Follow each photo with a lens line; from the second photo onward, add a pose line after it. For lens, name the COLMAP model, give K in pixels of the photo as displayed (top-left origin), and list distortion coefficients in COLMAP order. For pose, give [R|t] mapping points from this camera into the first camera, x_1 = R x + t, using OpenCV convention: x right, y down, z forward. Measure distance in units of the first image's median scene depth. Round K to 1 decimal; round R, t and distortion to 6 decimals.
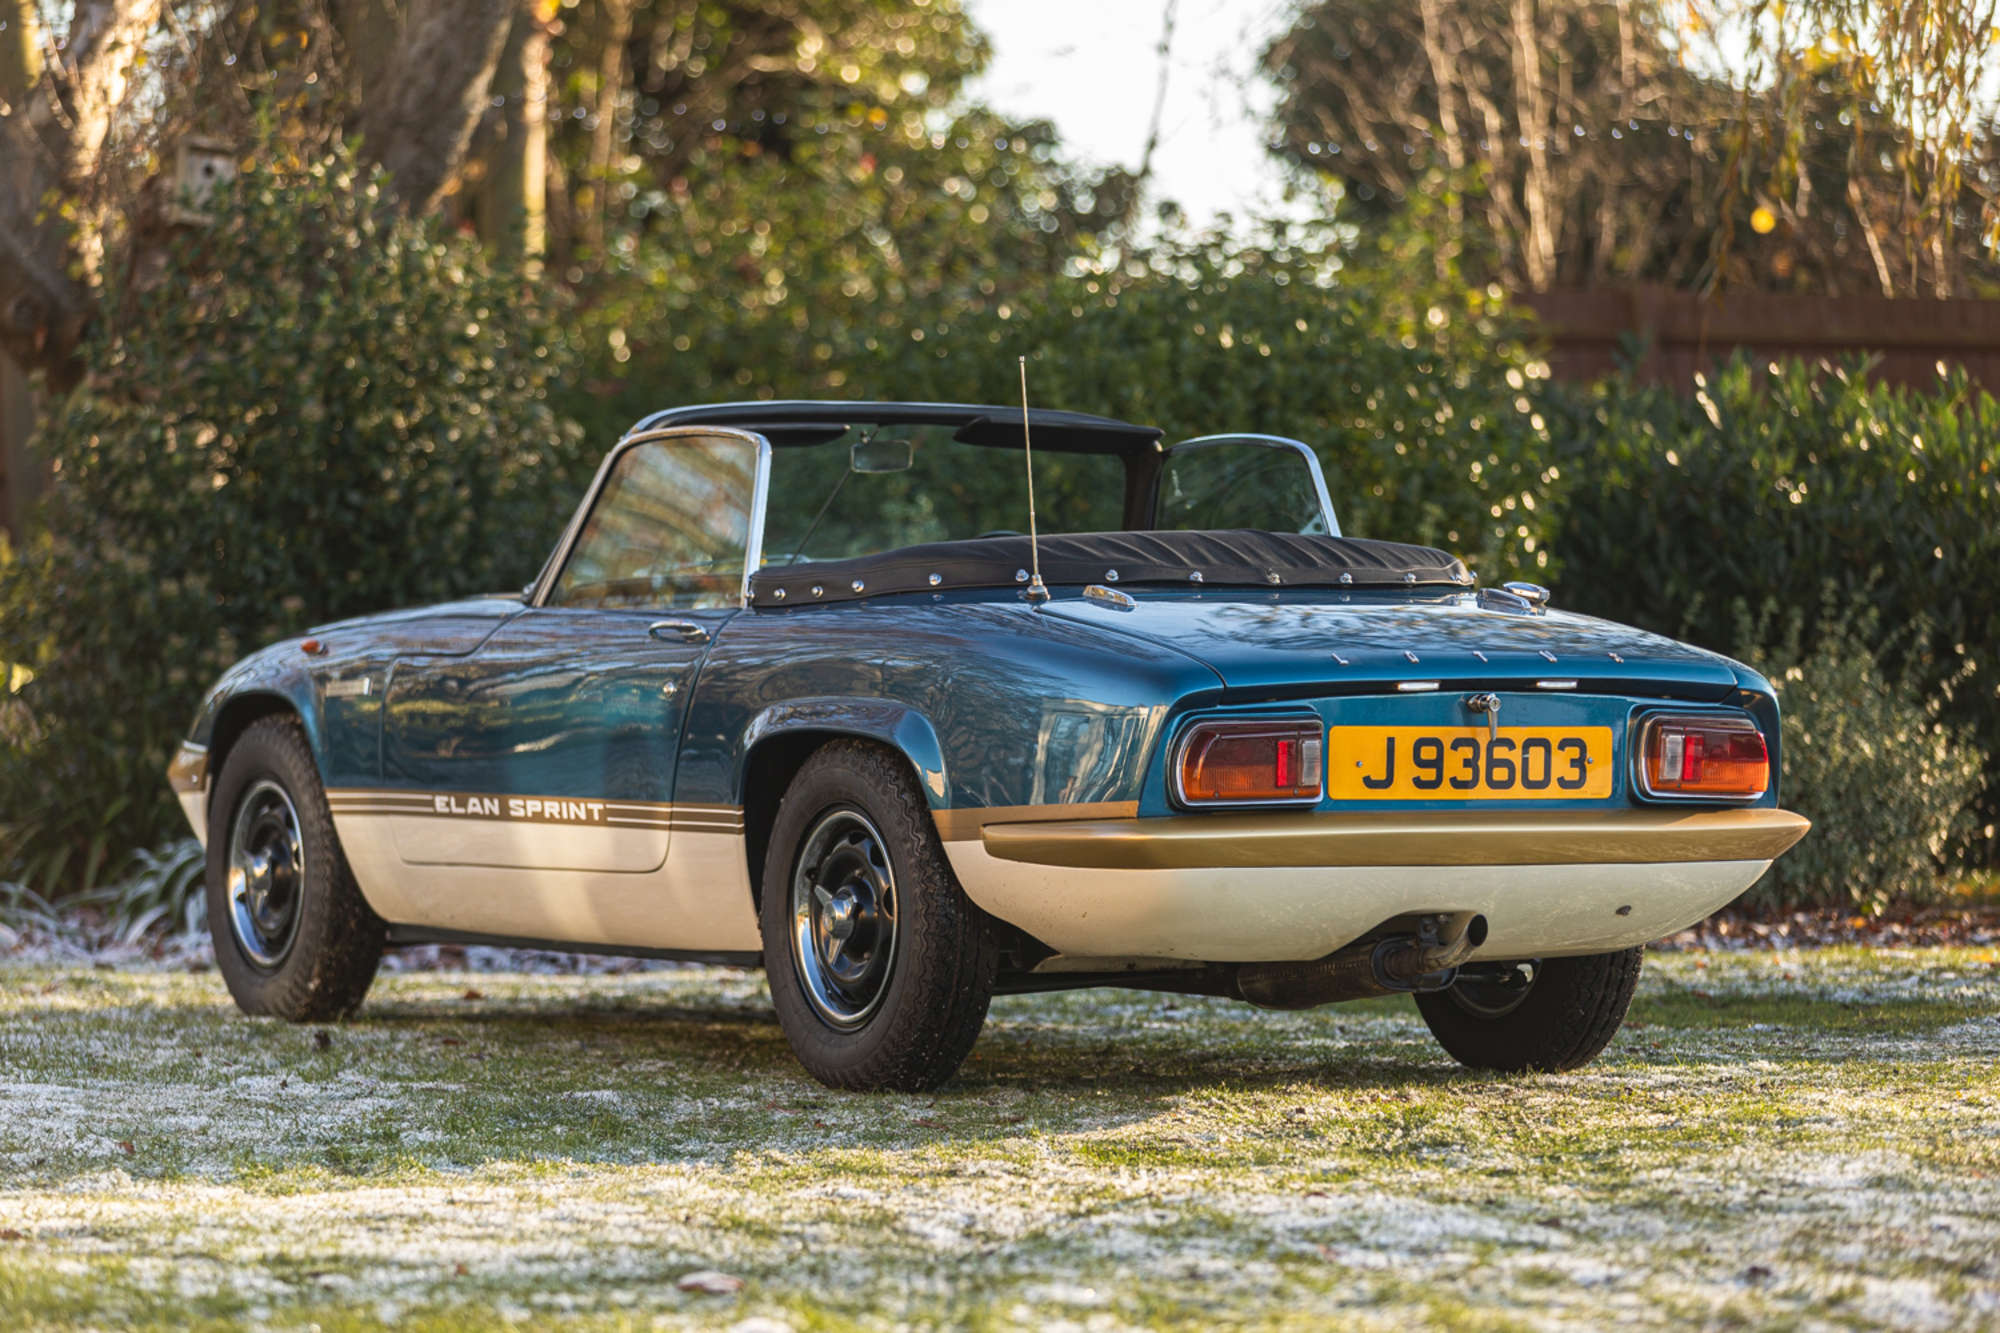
lens RADIAL K [[7594.3, 0, 1000.9], [0, 7594.3, 666.2], [0, 0, 1]] dist [-0.131157, 0.000000]
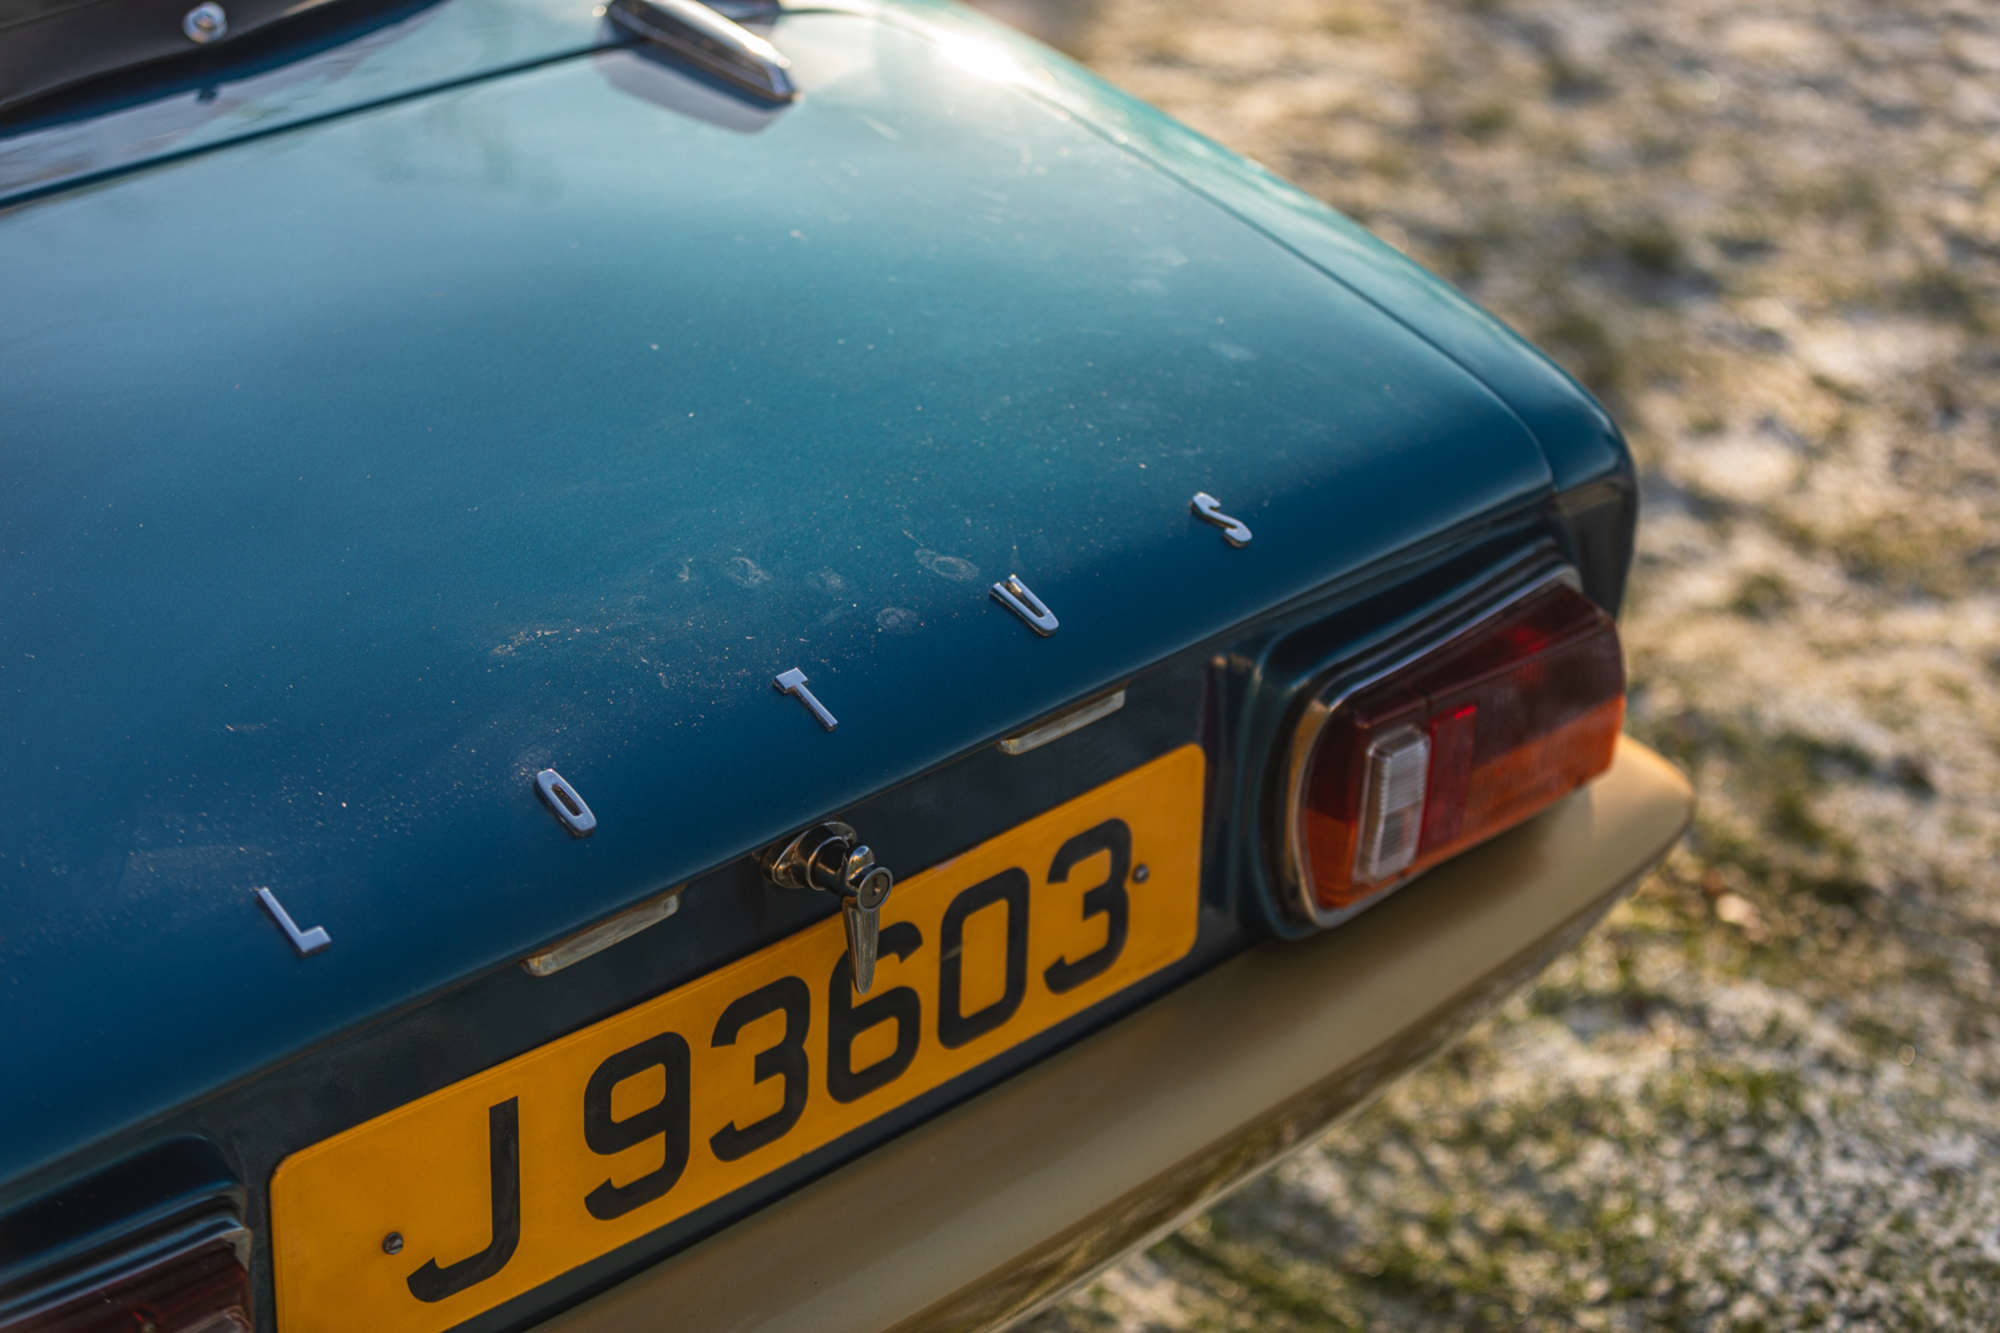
lens RADIAL K [[4553.6, 0, 976.0], [0, 4553.6, 665.7], [0, 0, 1]] dist [-0.051536, 0.000000]
pose [[0.969164, -0.112987, 0.218988, 0.034510], [0.013587, 0.911837, 0.410328, -0.067215], [-0.246043, -0.394700, 0.885254, 0.858913]]
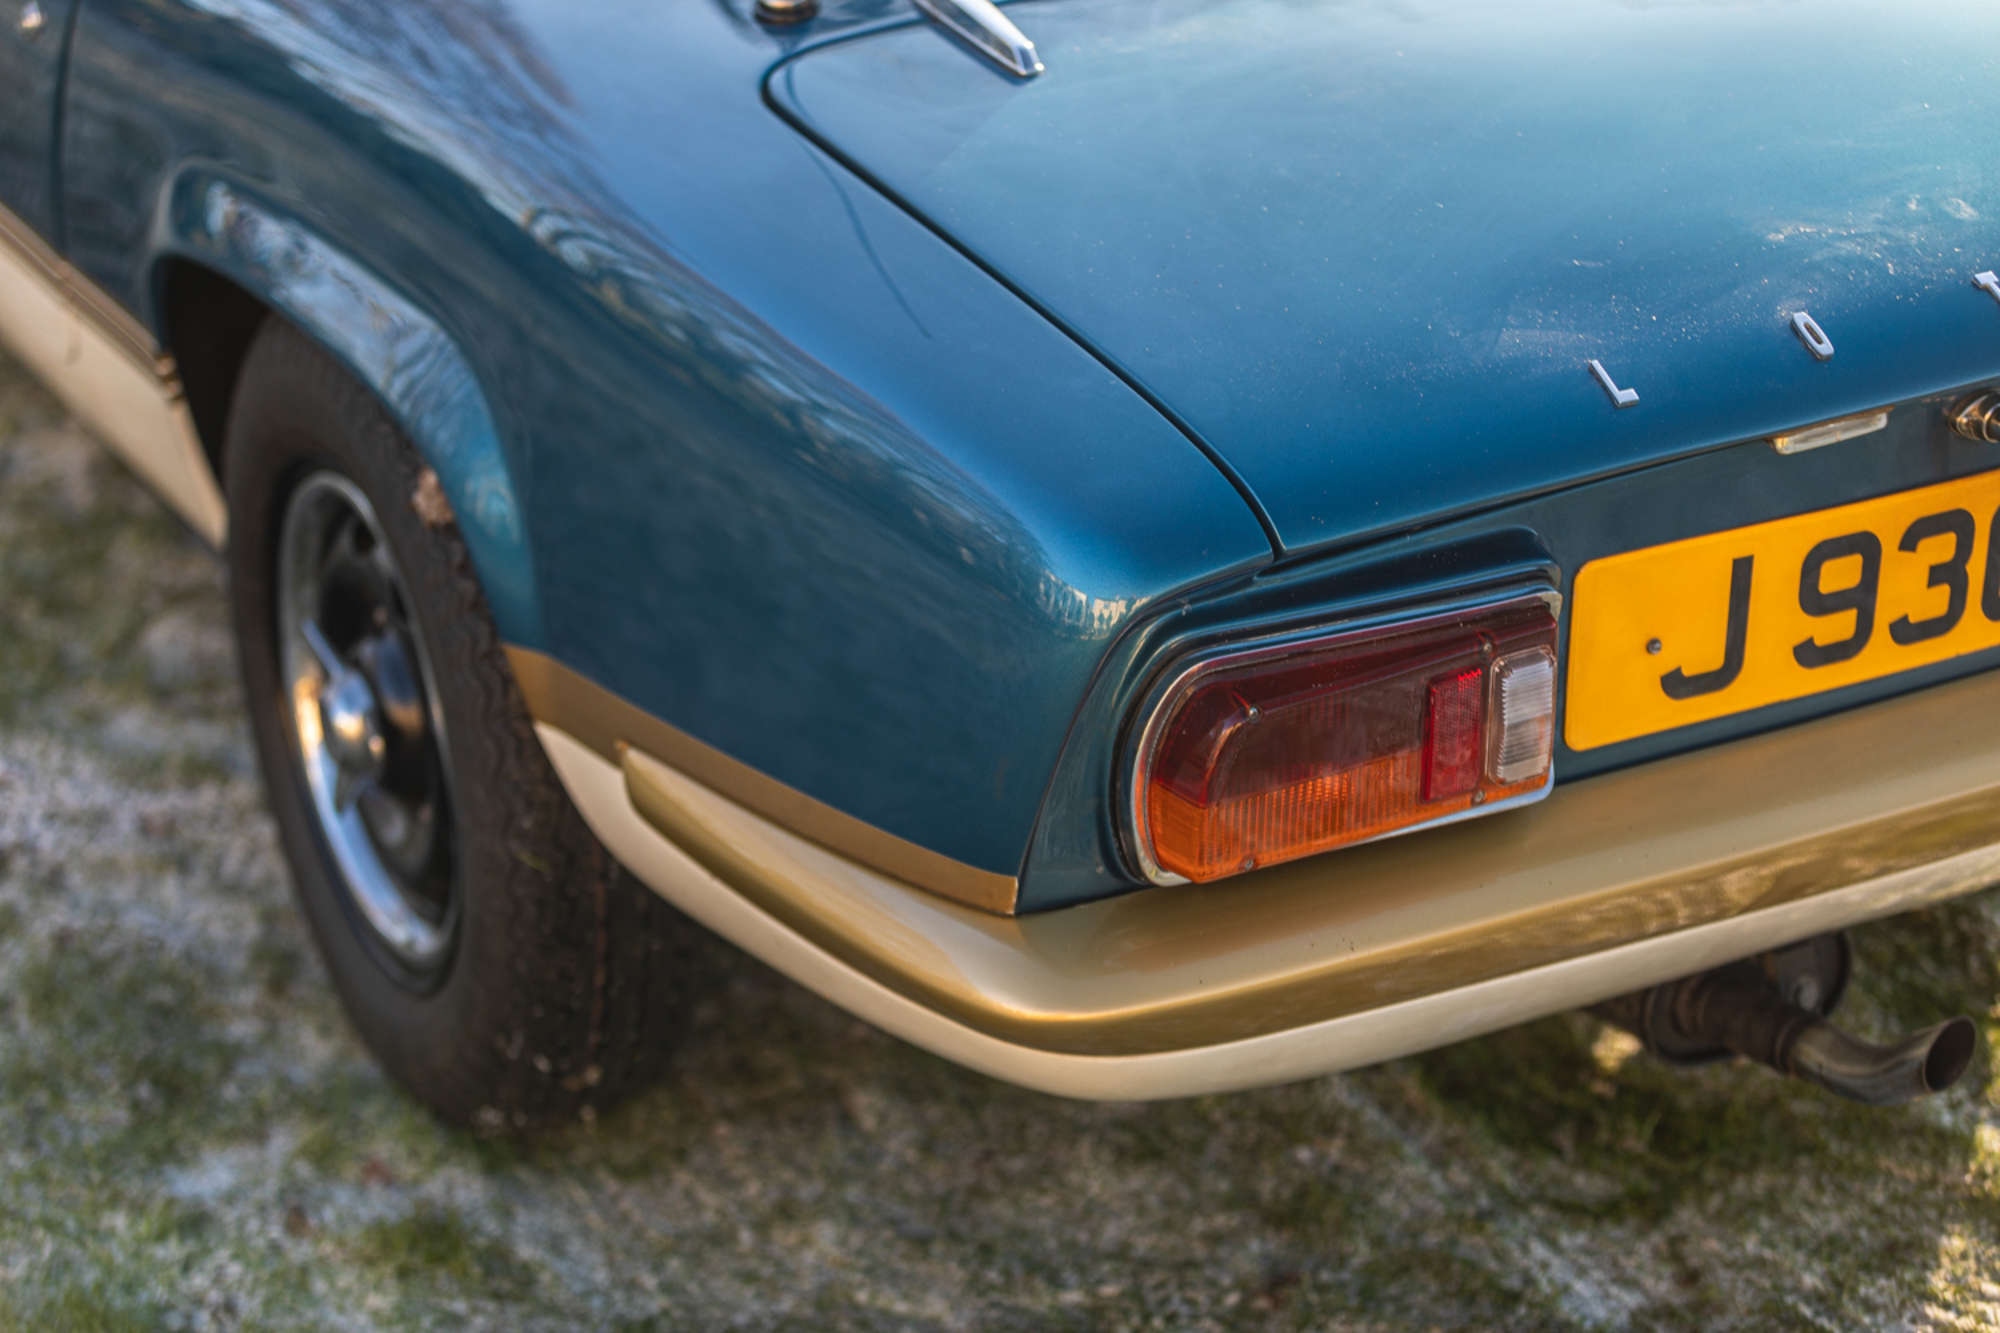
lens RADIAL K [[4553.6, 0, 1014.5], [0, 4553.6, 669.3], [0, 0, 1]] dist [-0.051536, 0.000000]
pose [[0.999724, -0.009476, -0.021483, 0.021617], [0.017046, 0.922136, 0.386491, -0.068377], [0.016148, -0.386750, 0.922043, 0.795474]]
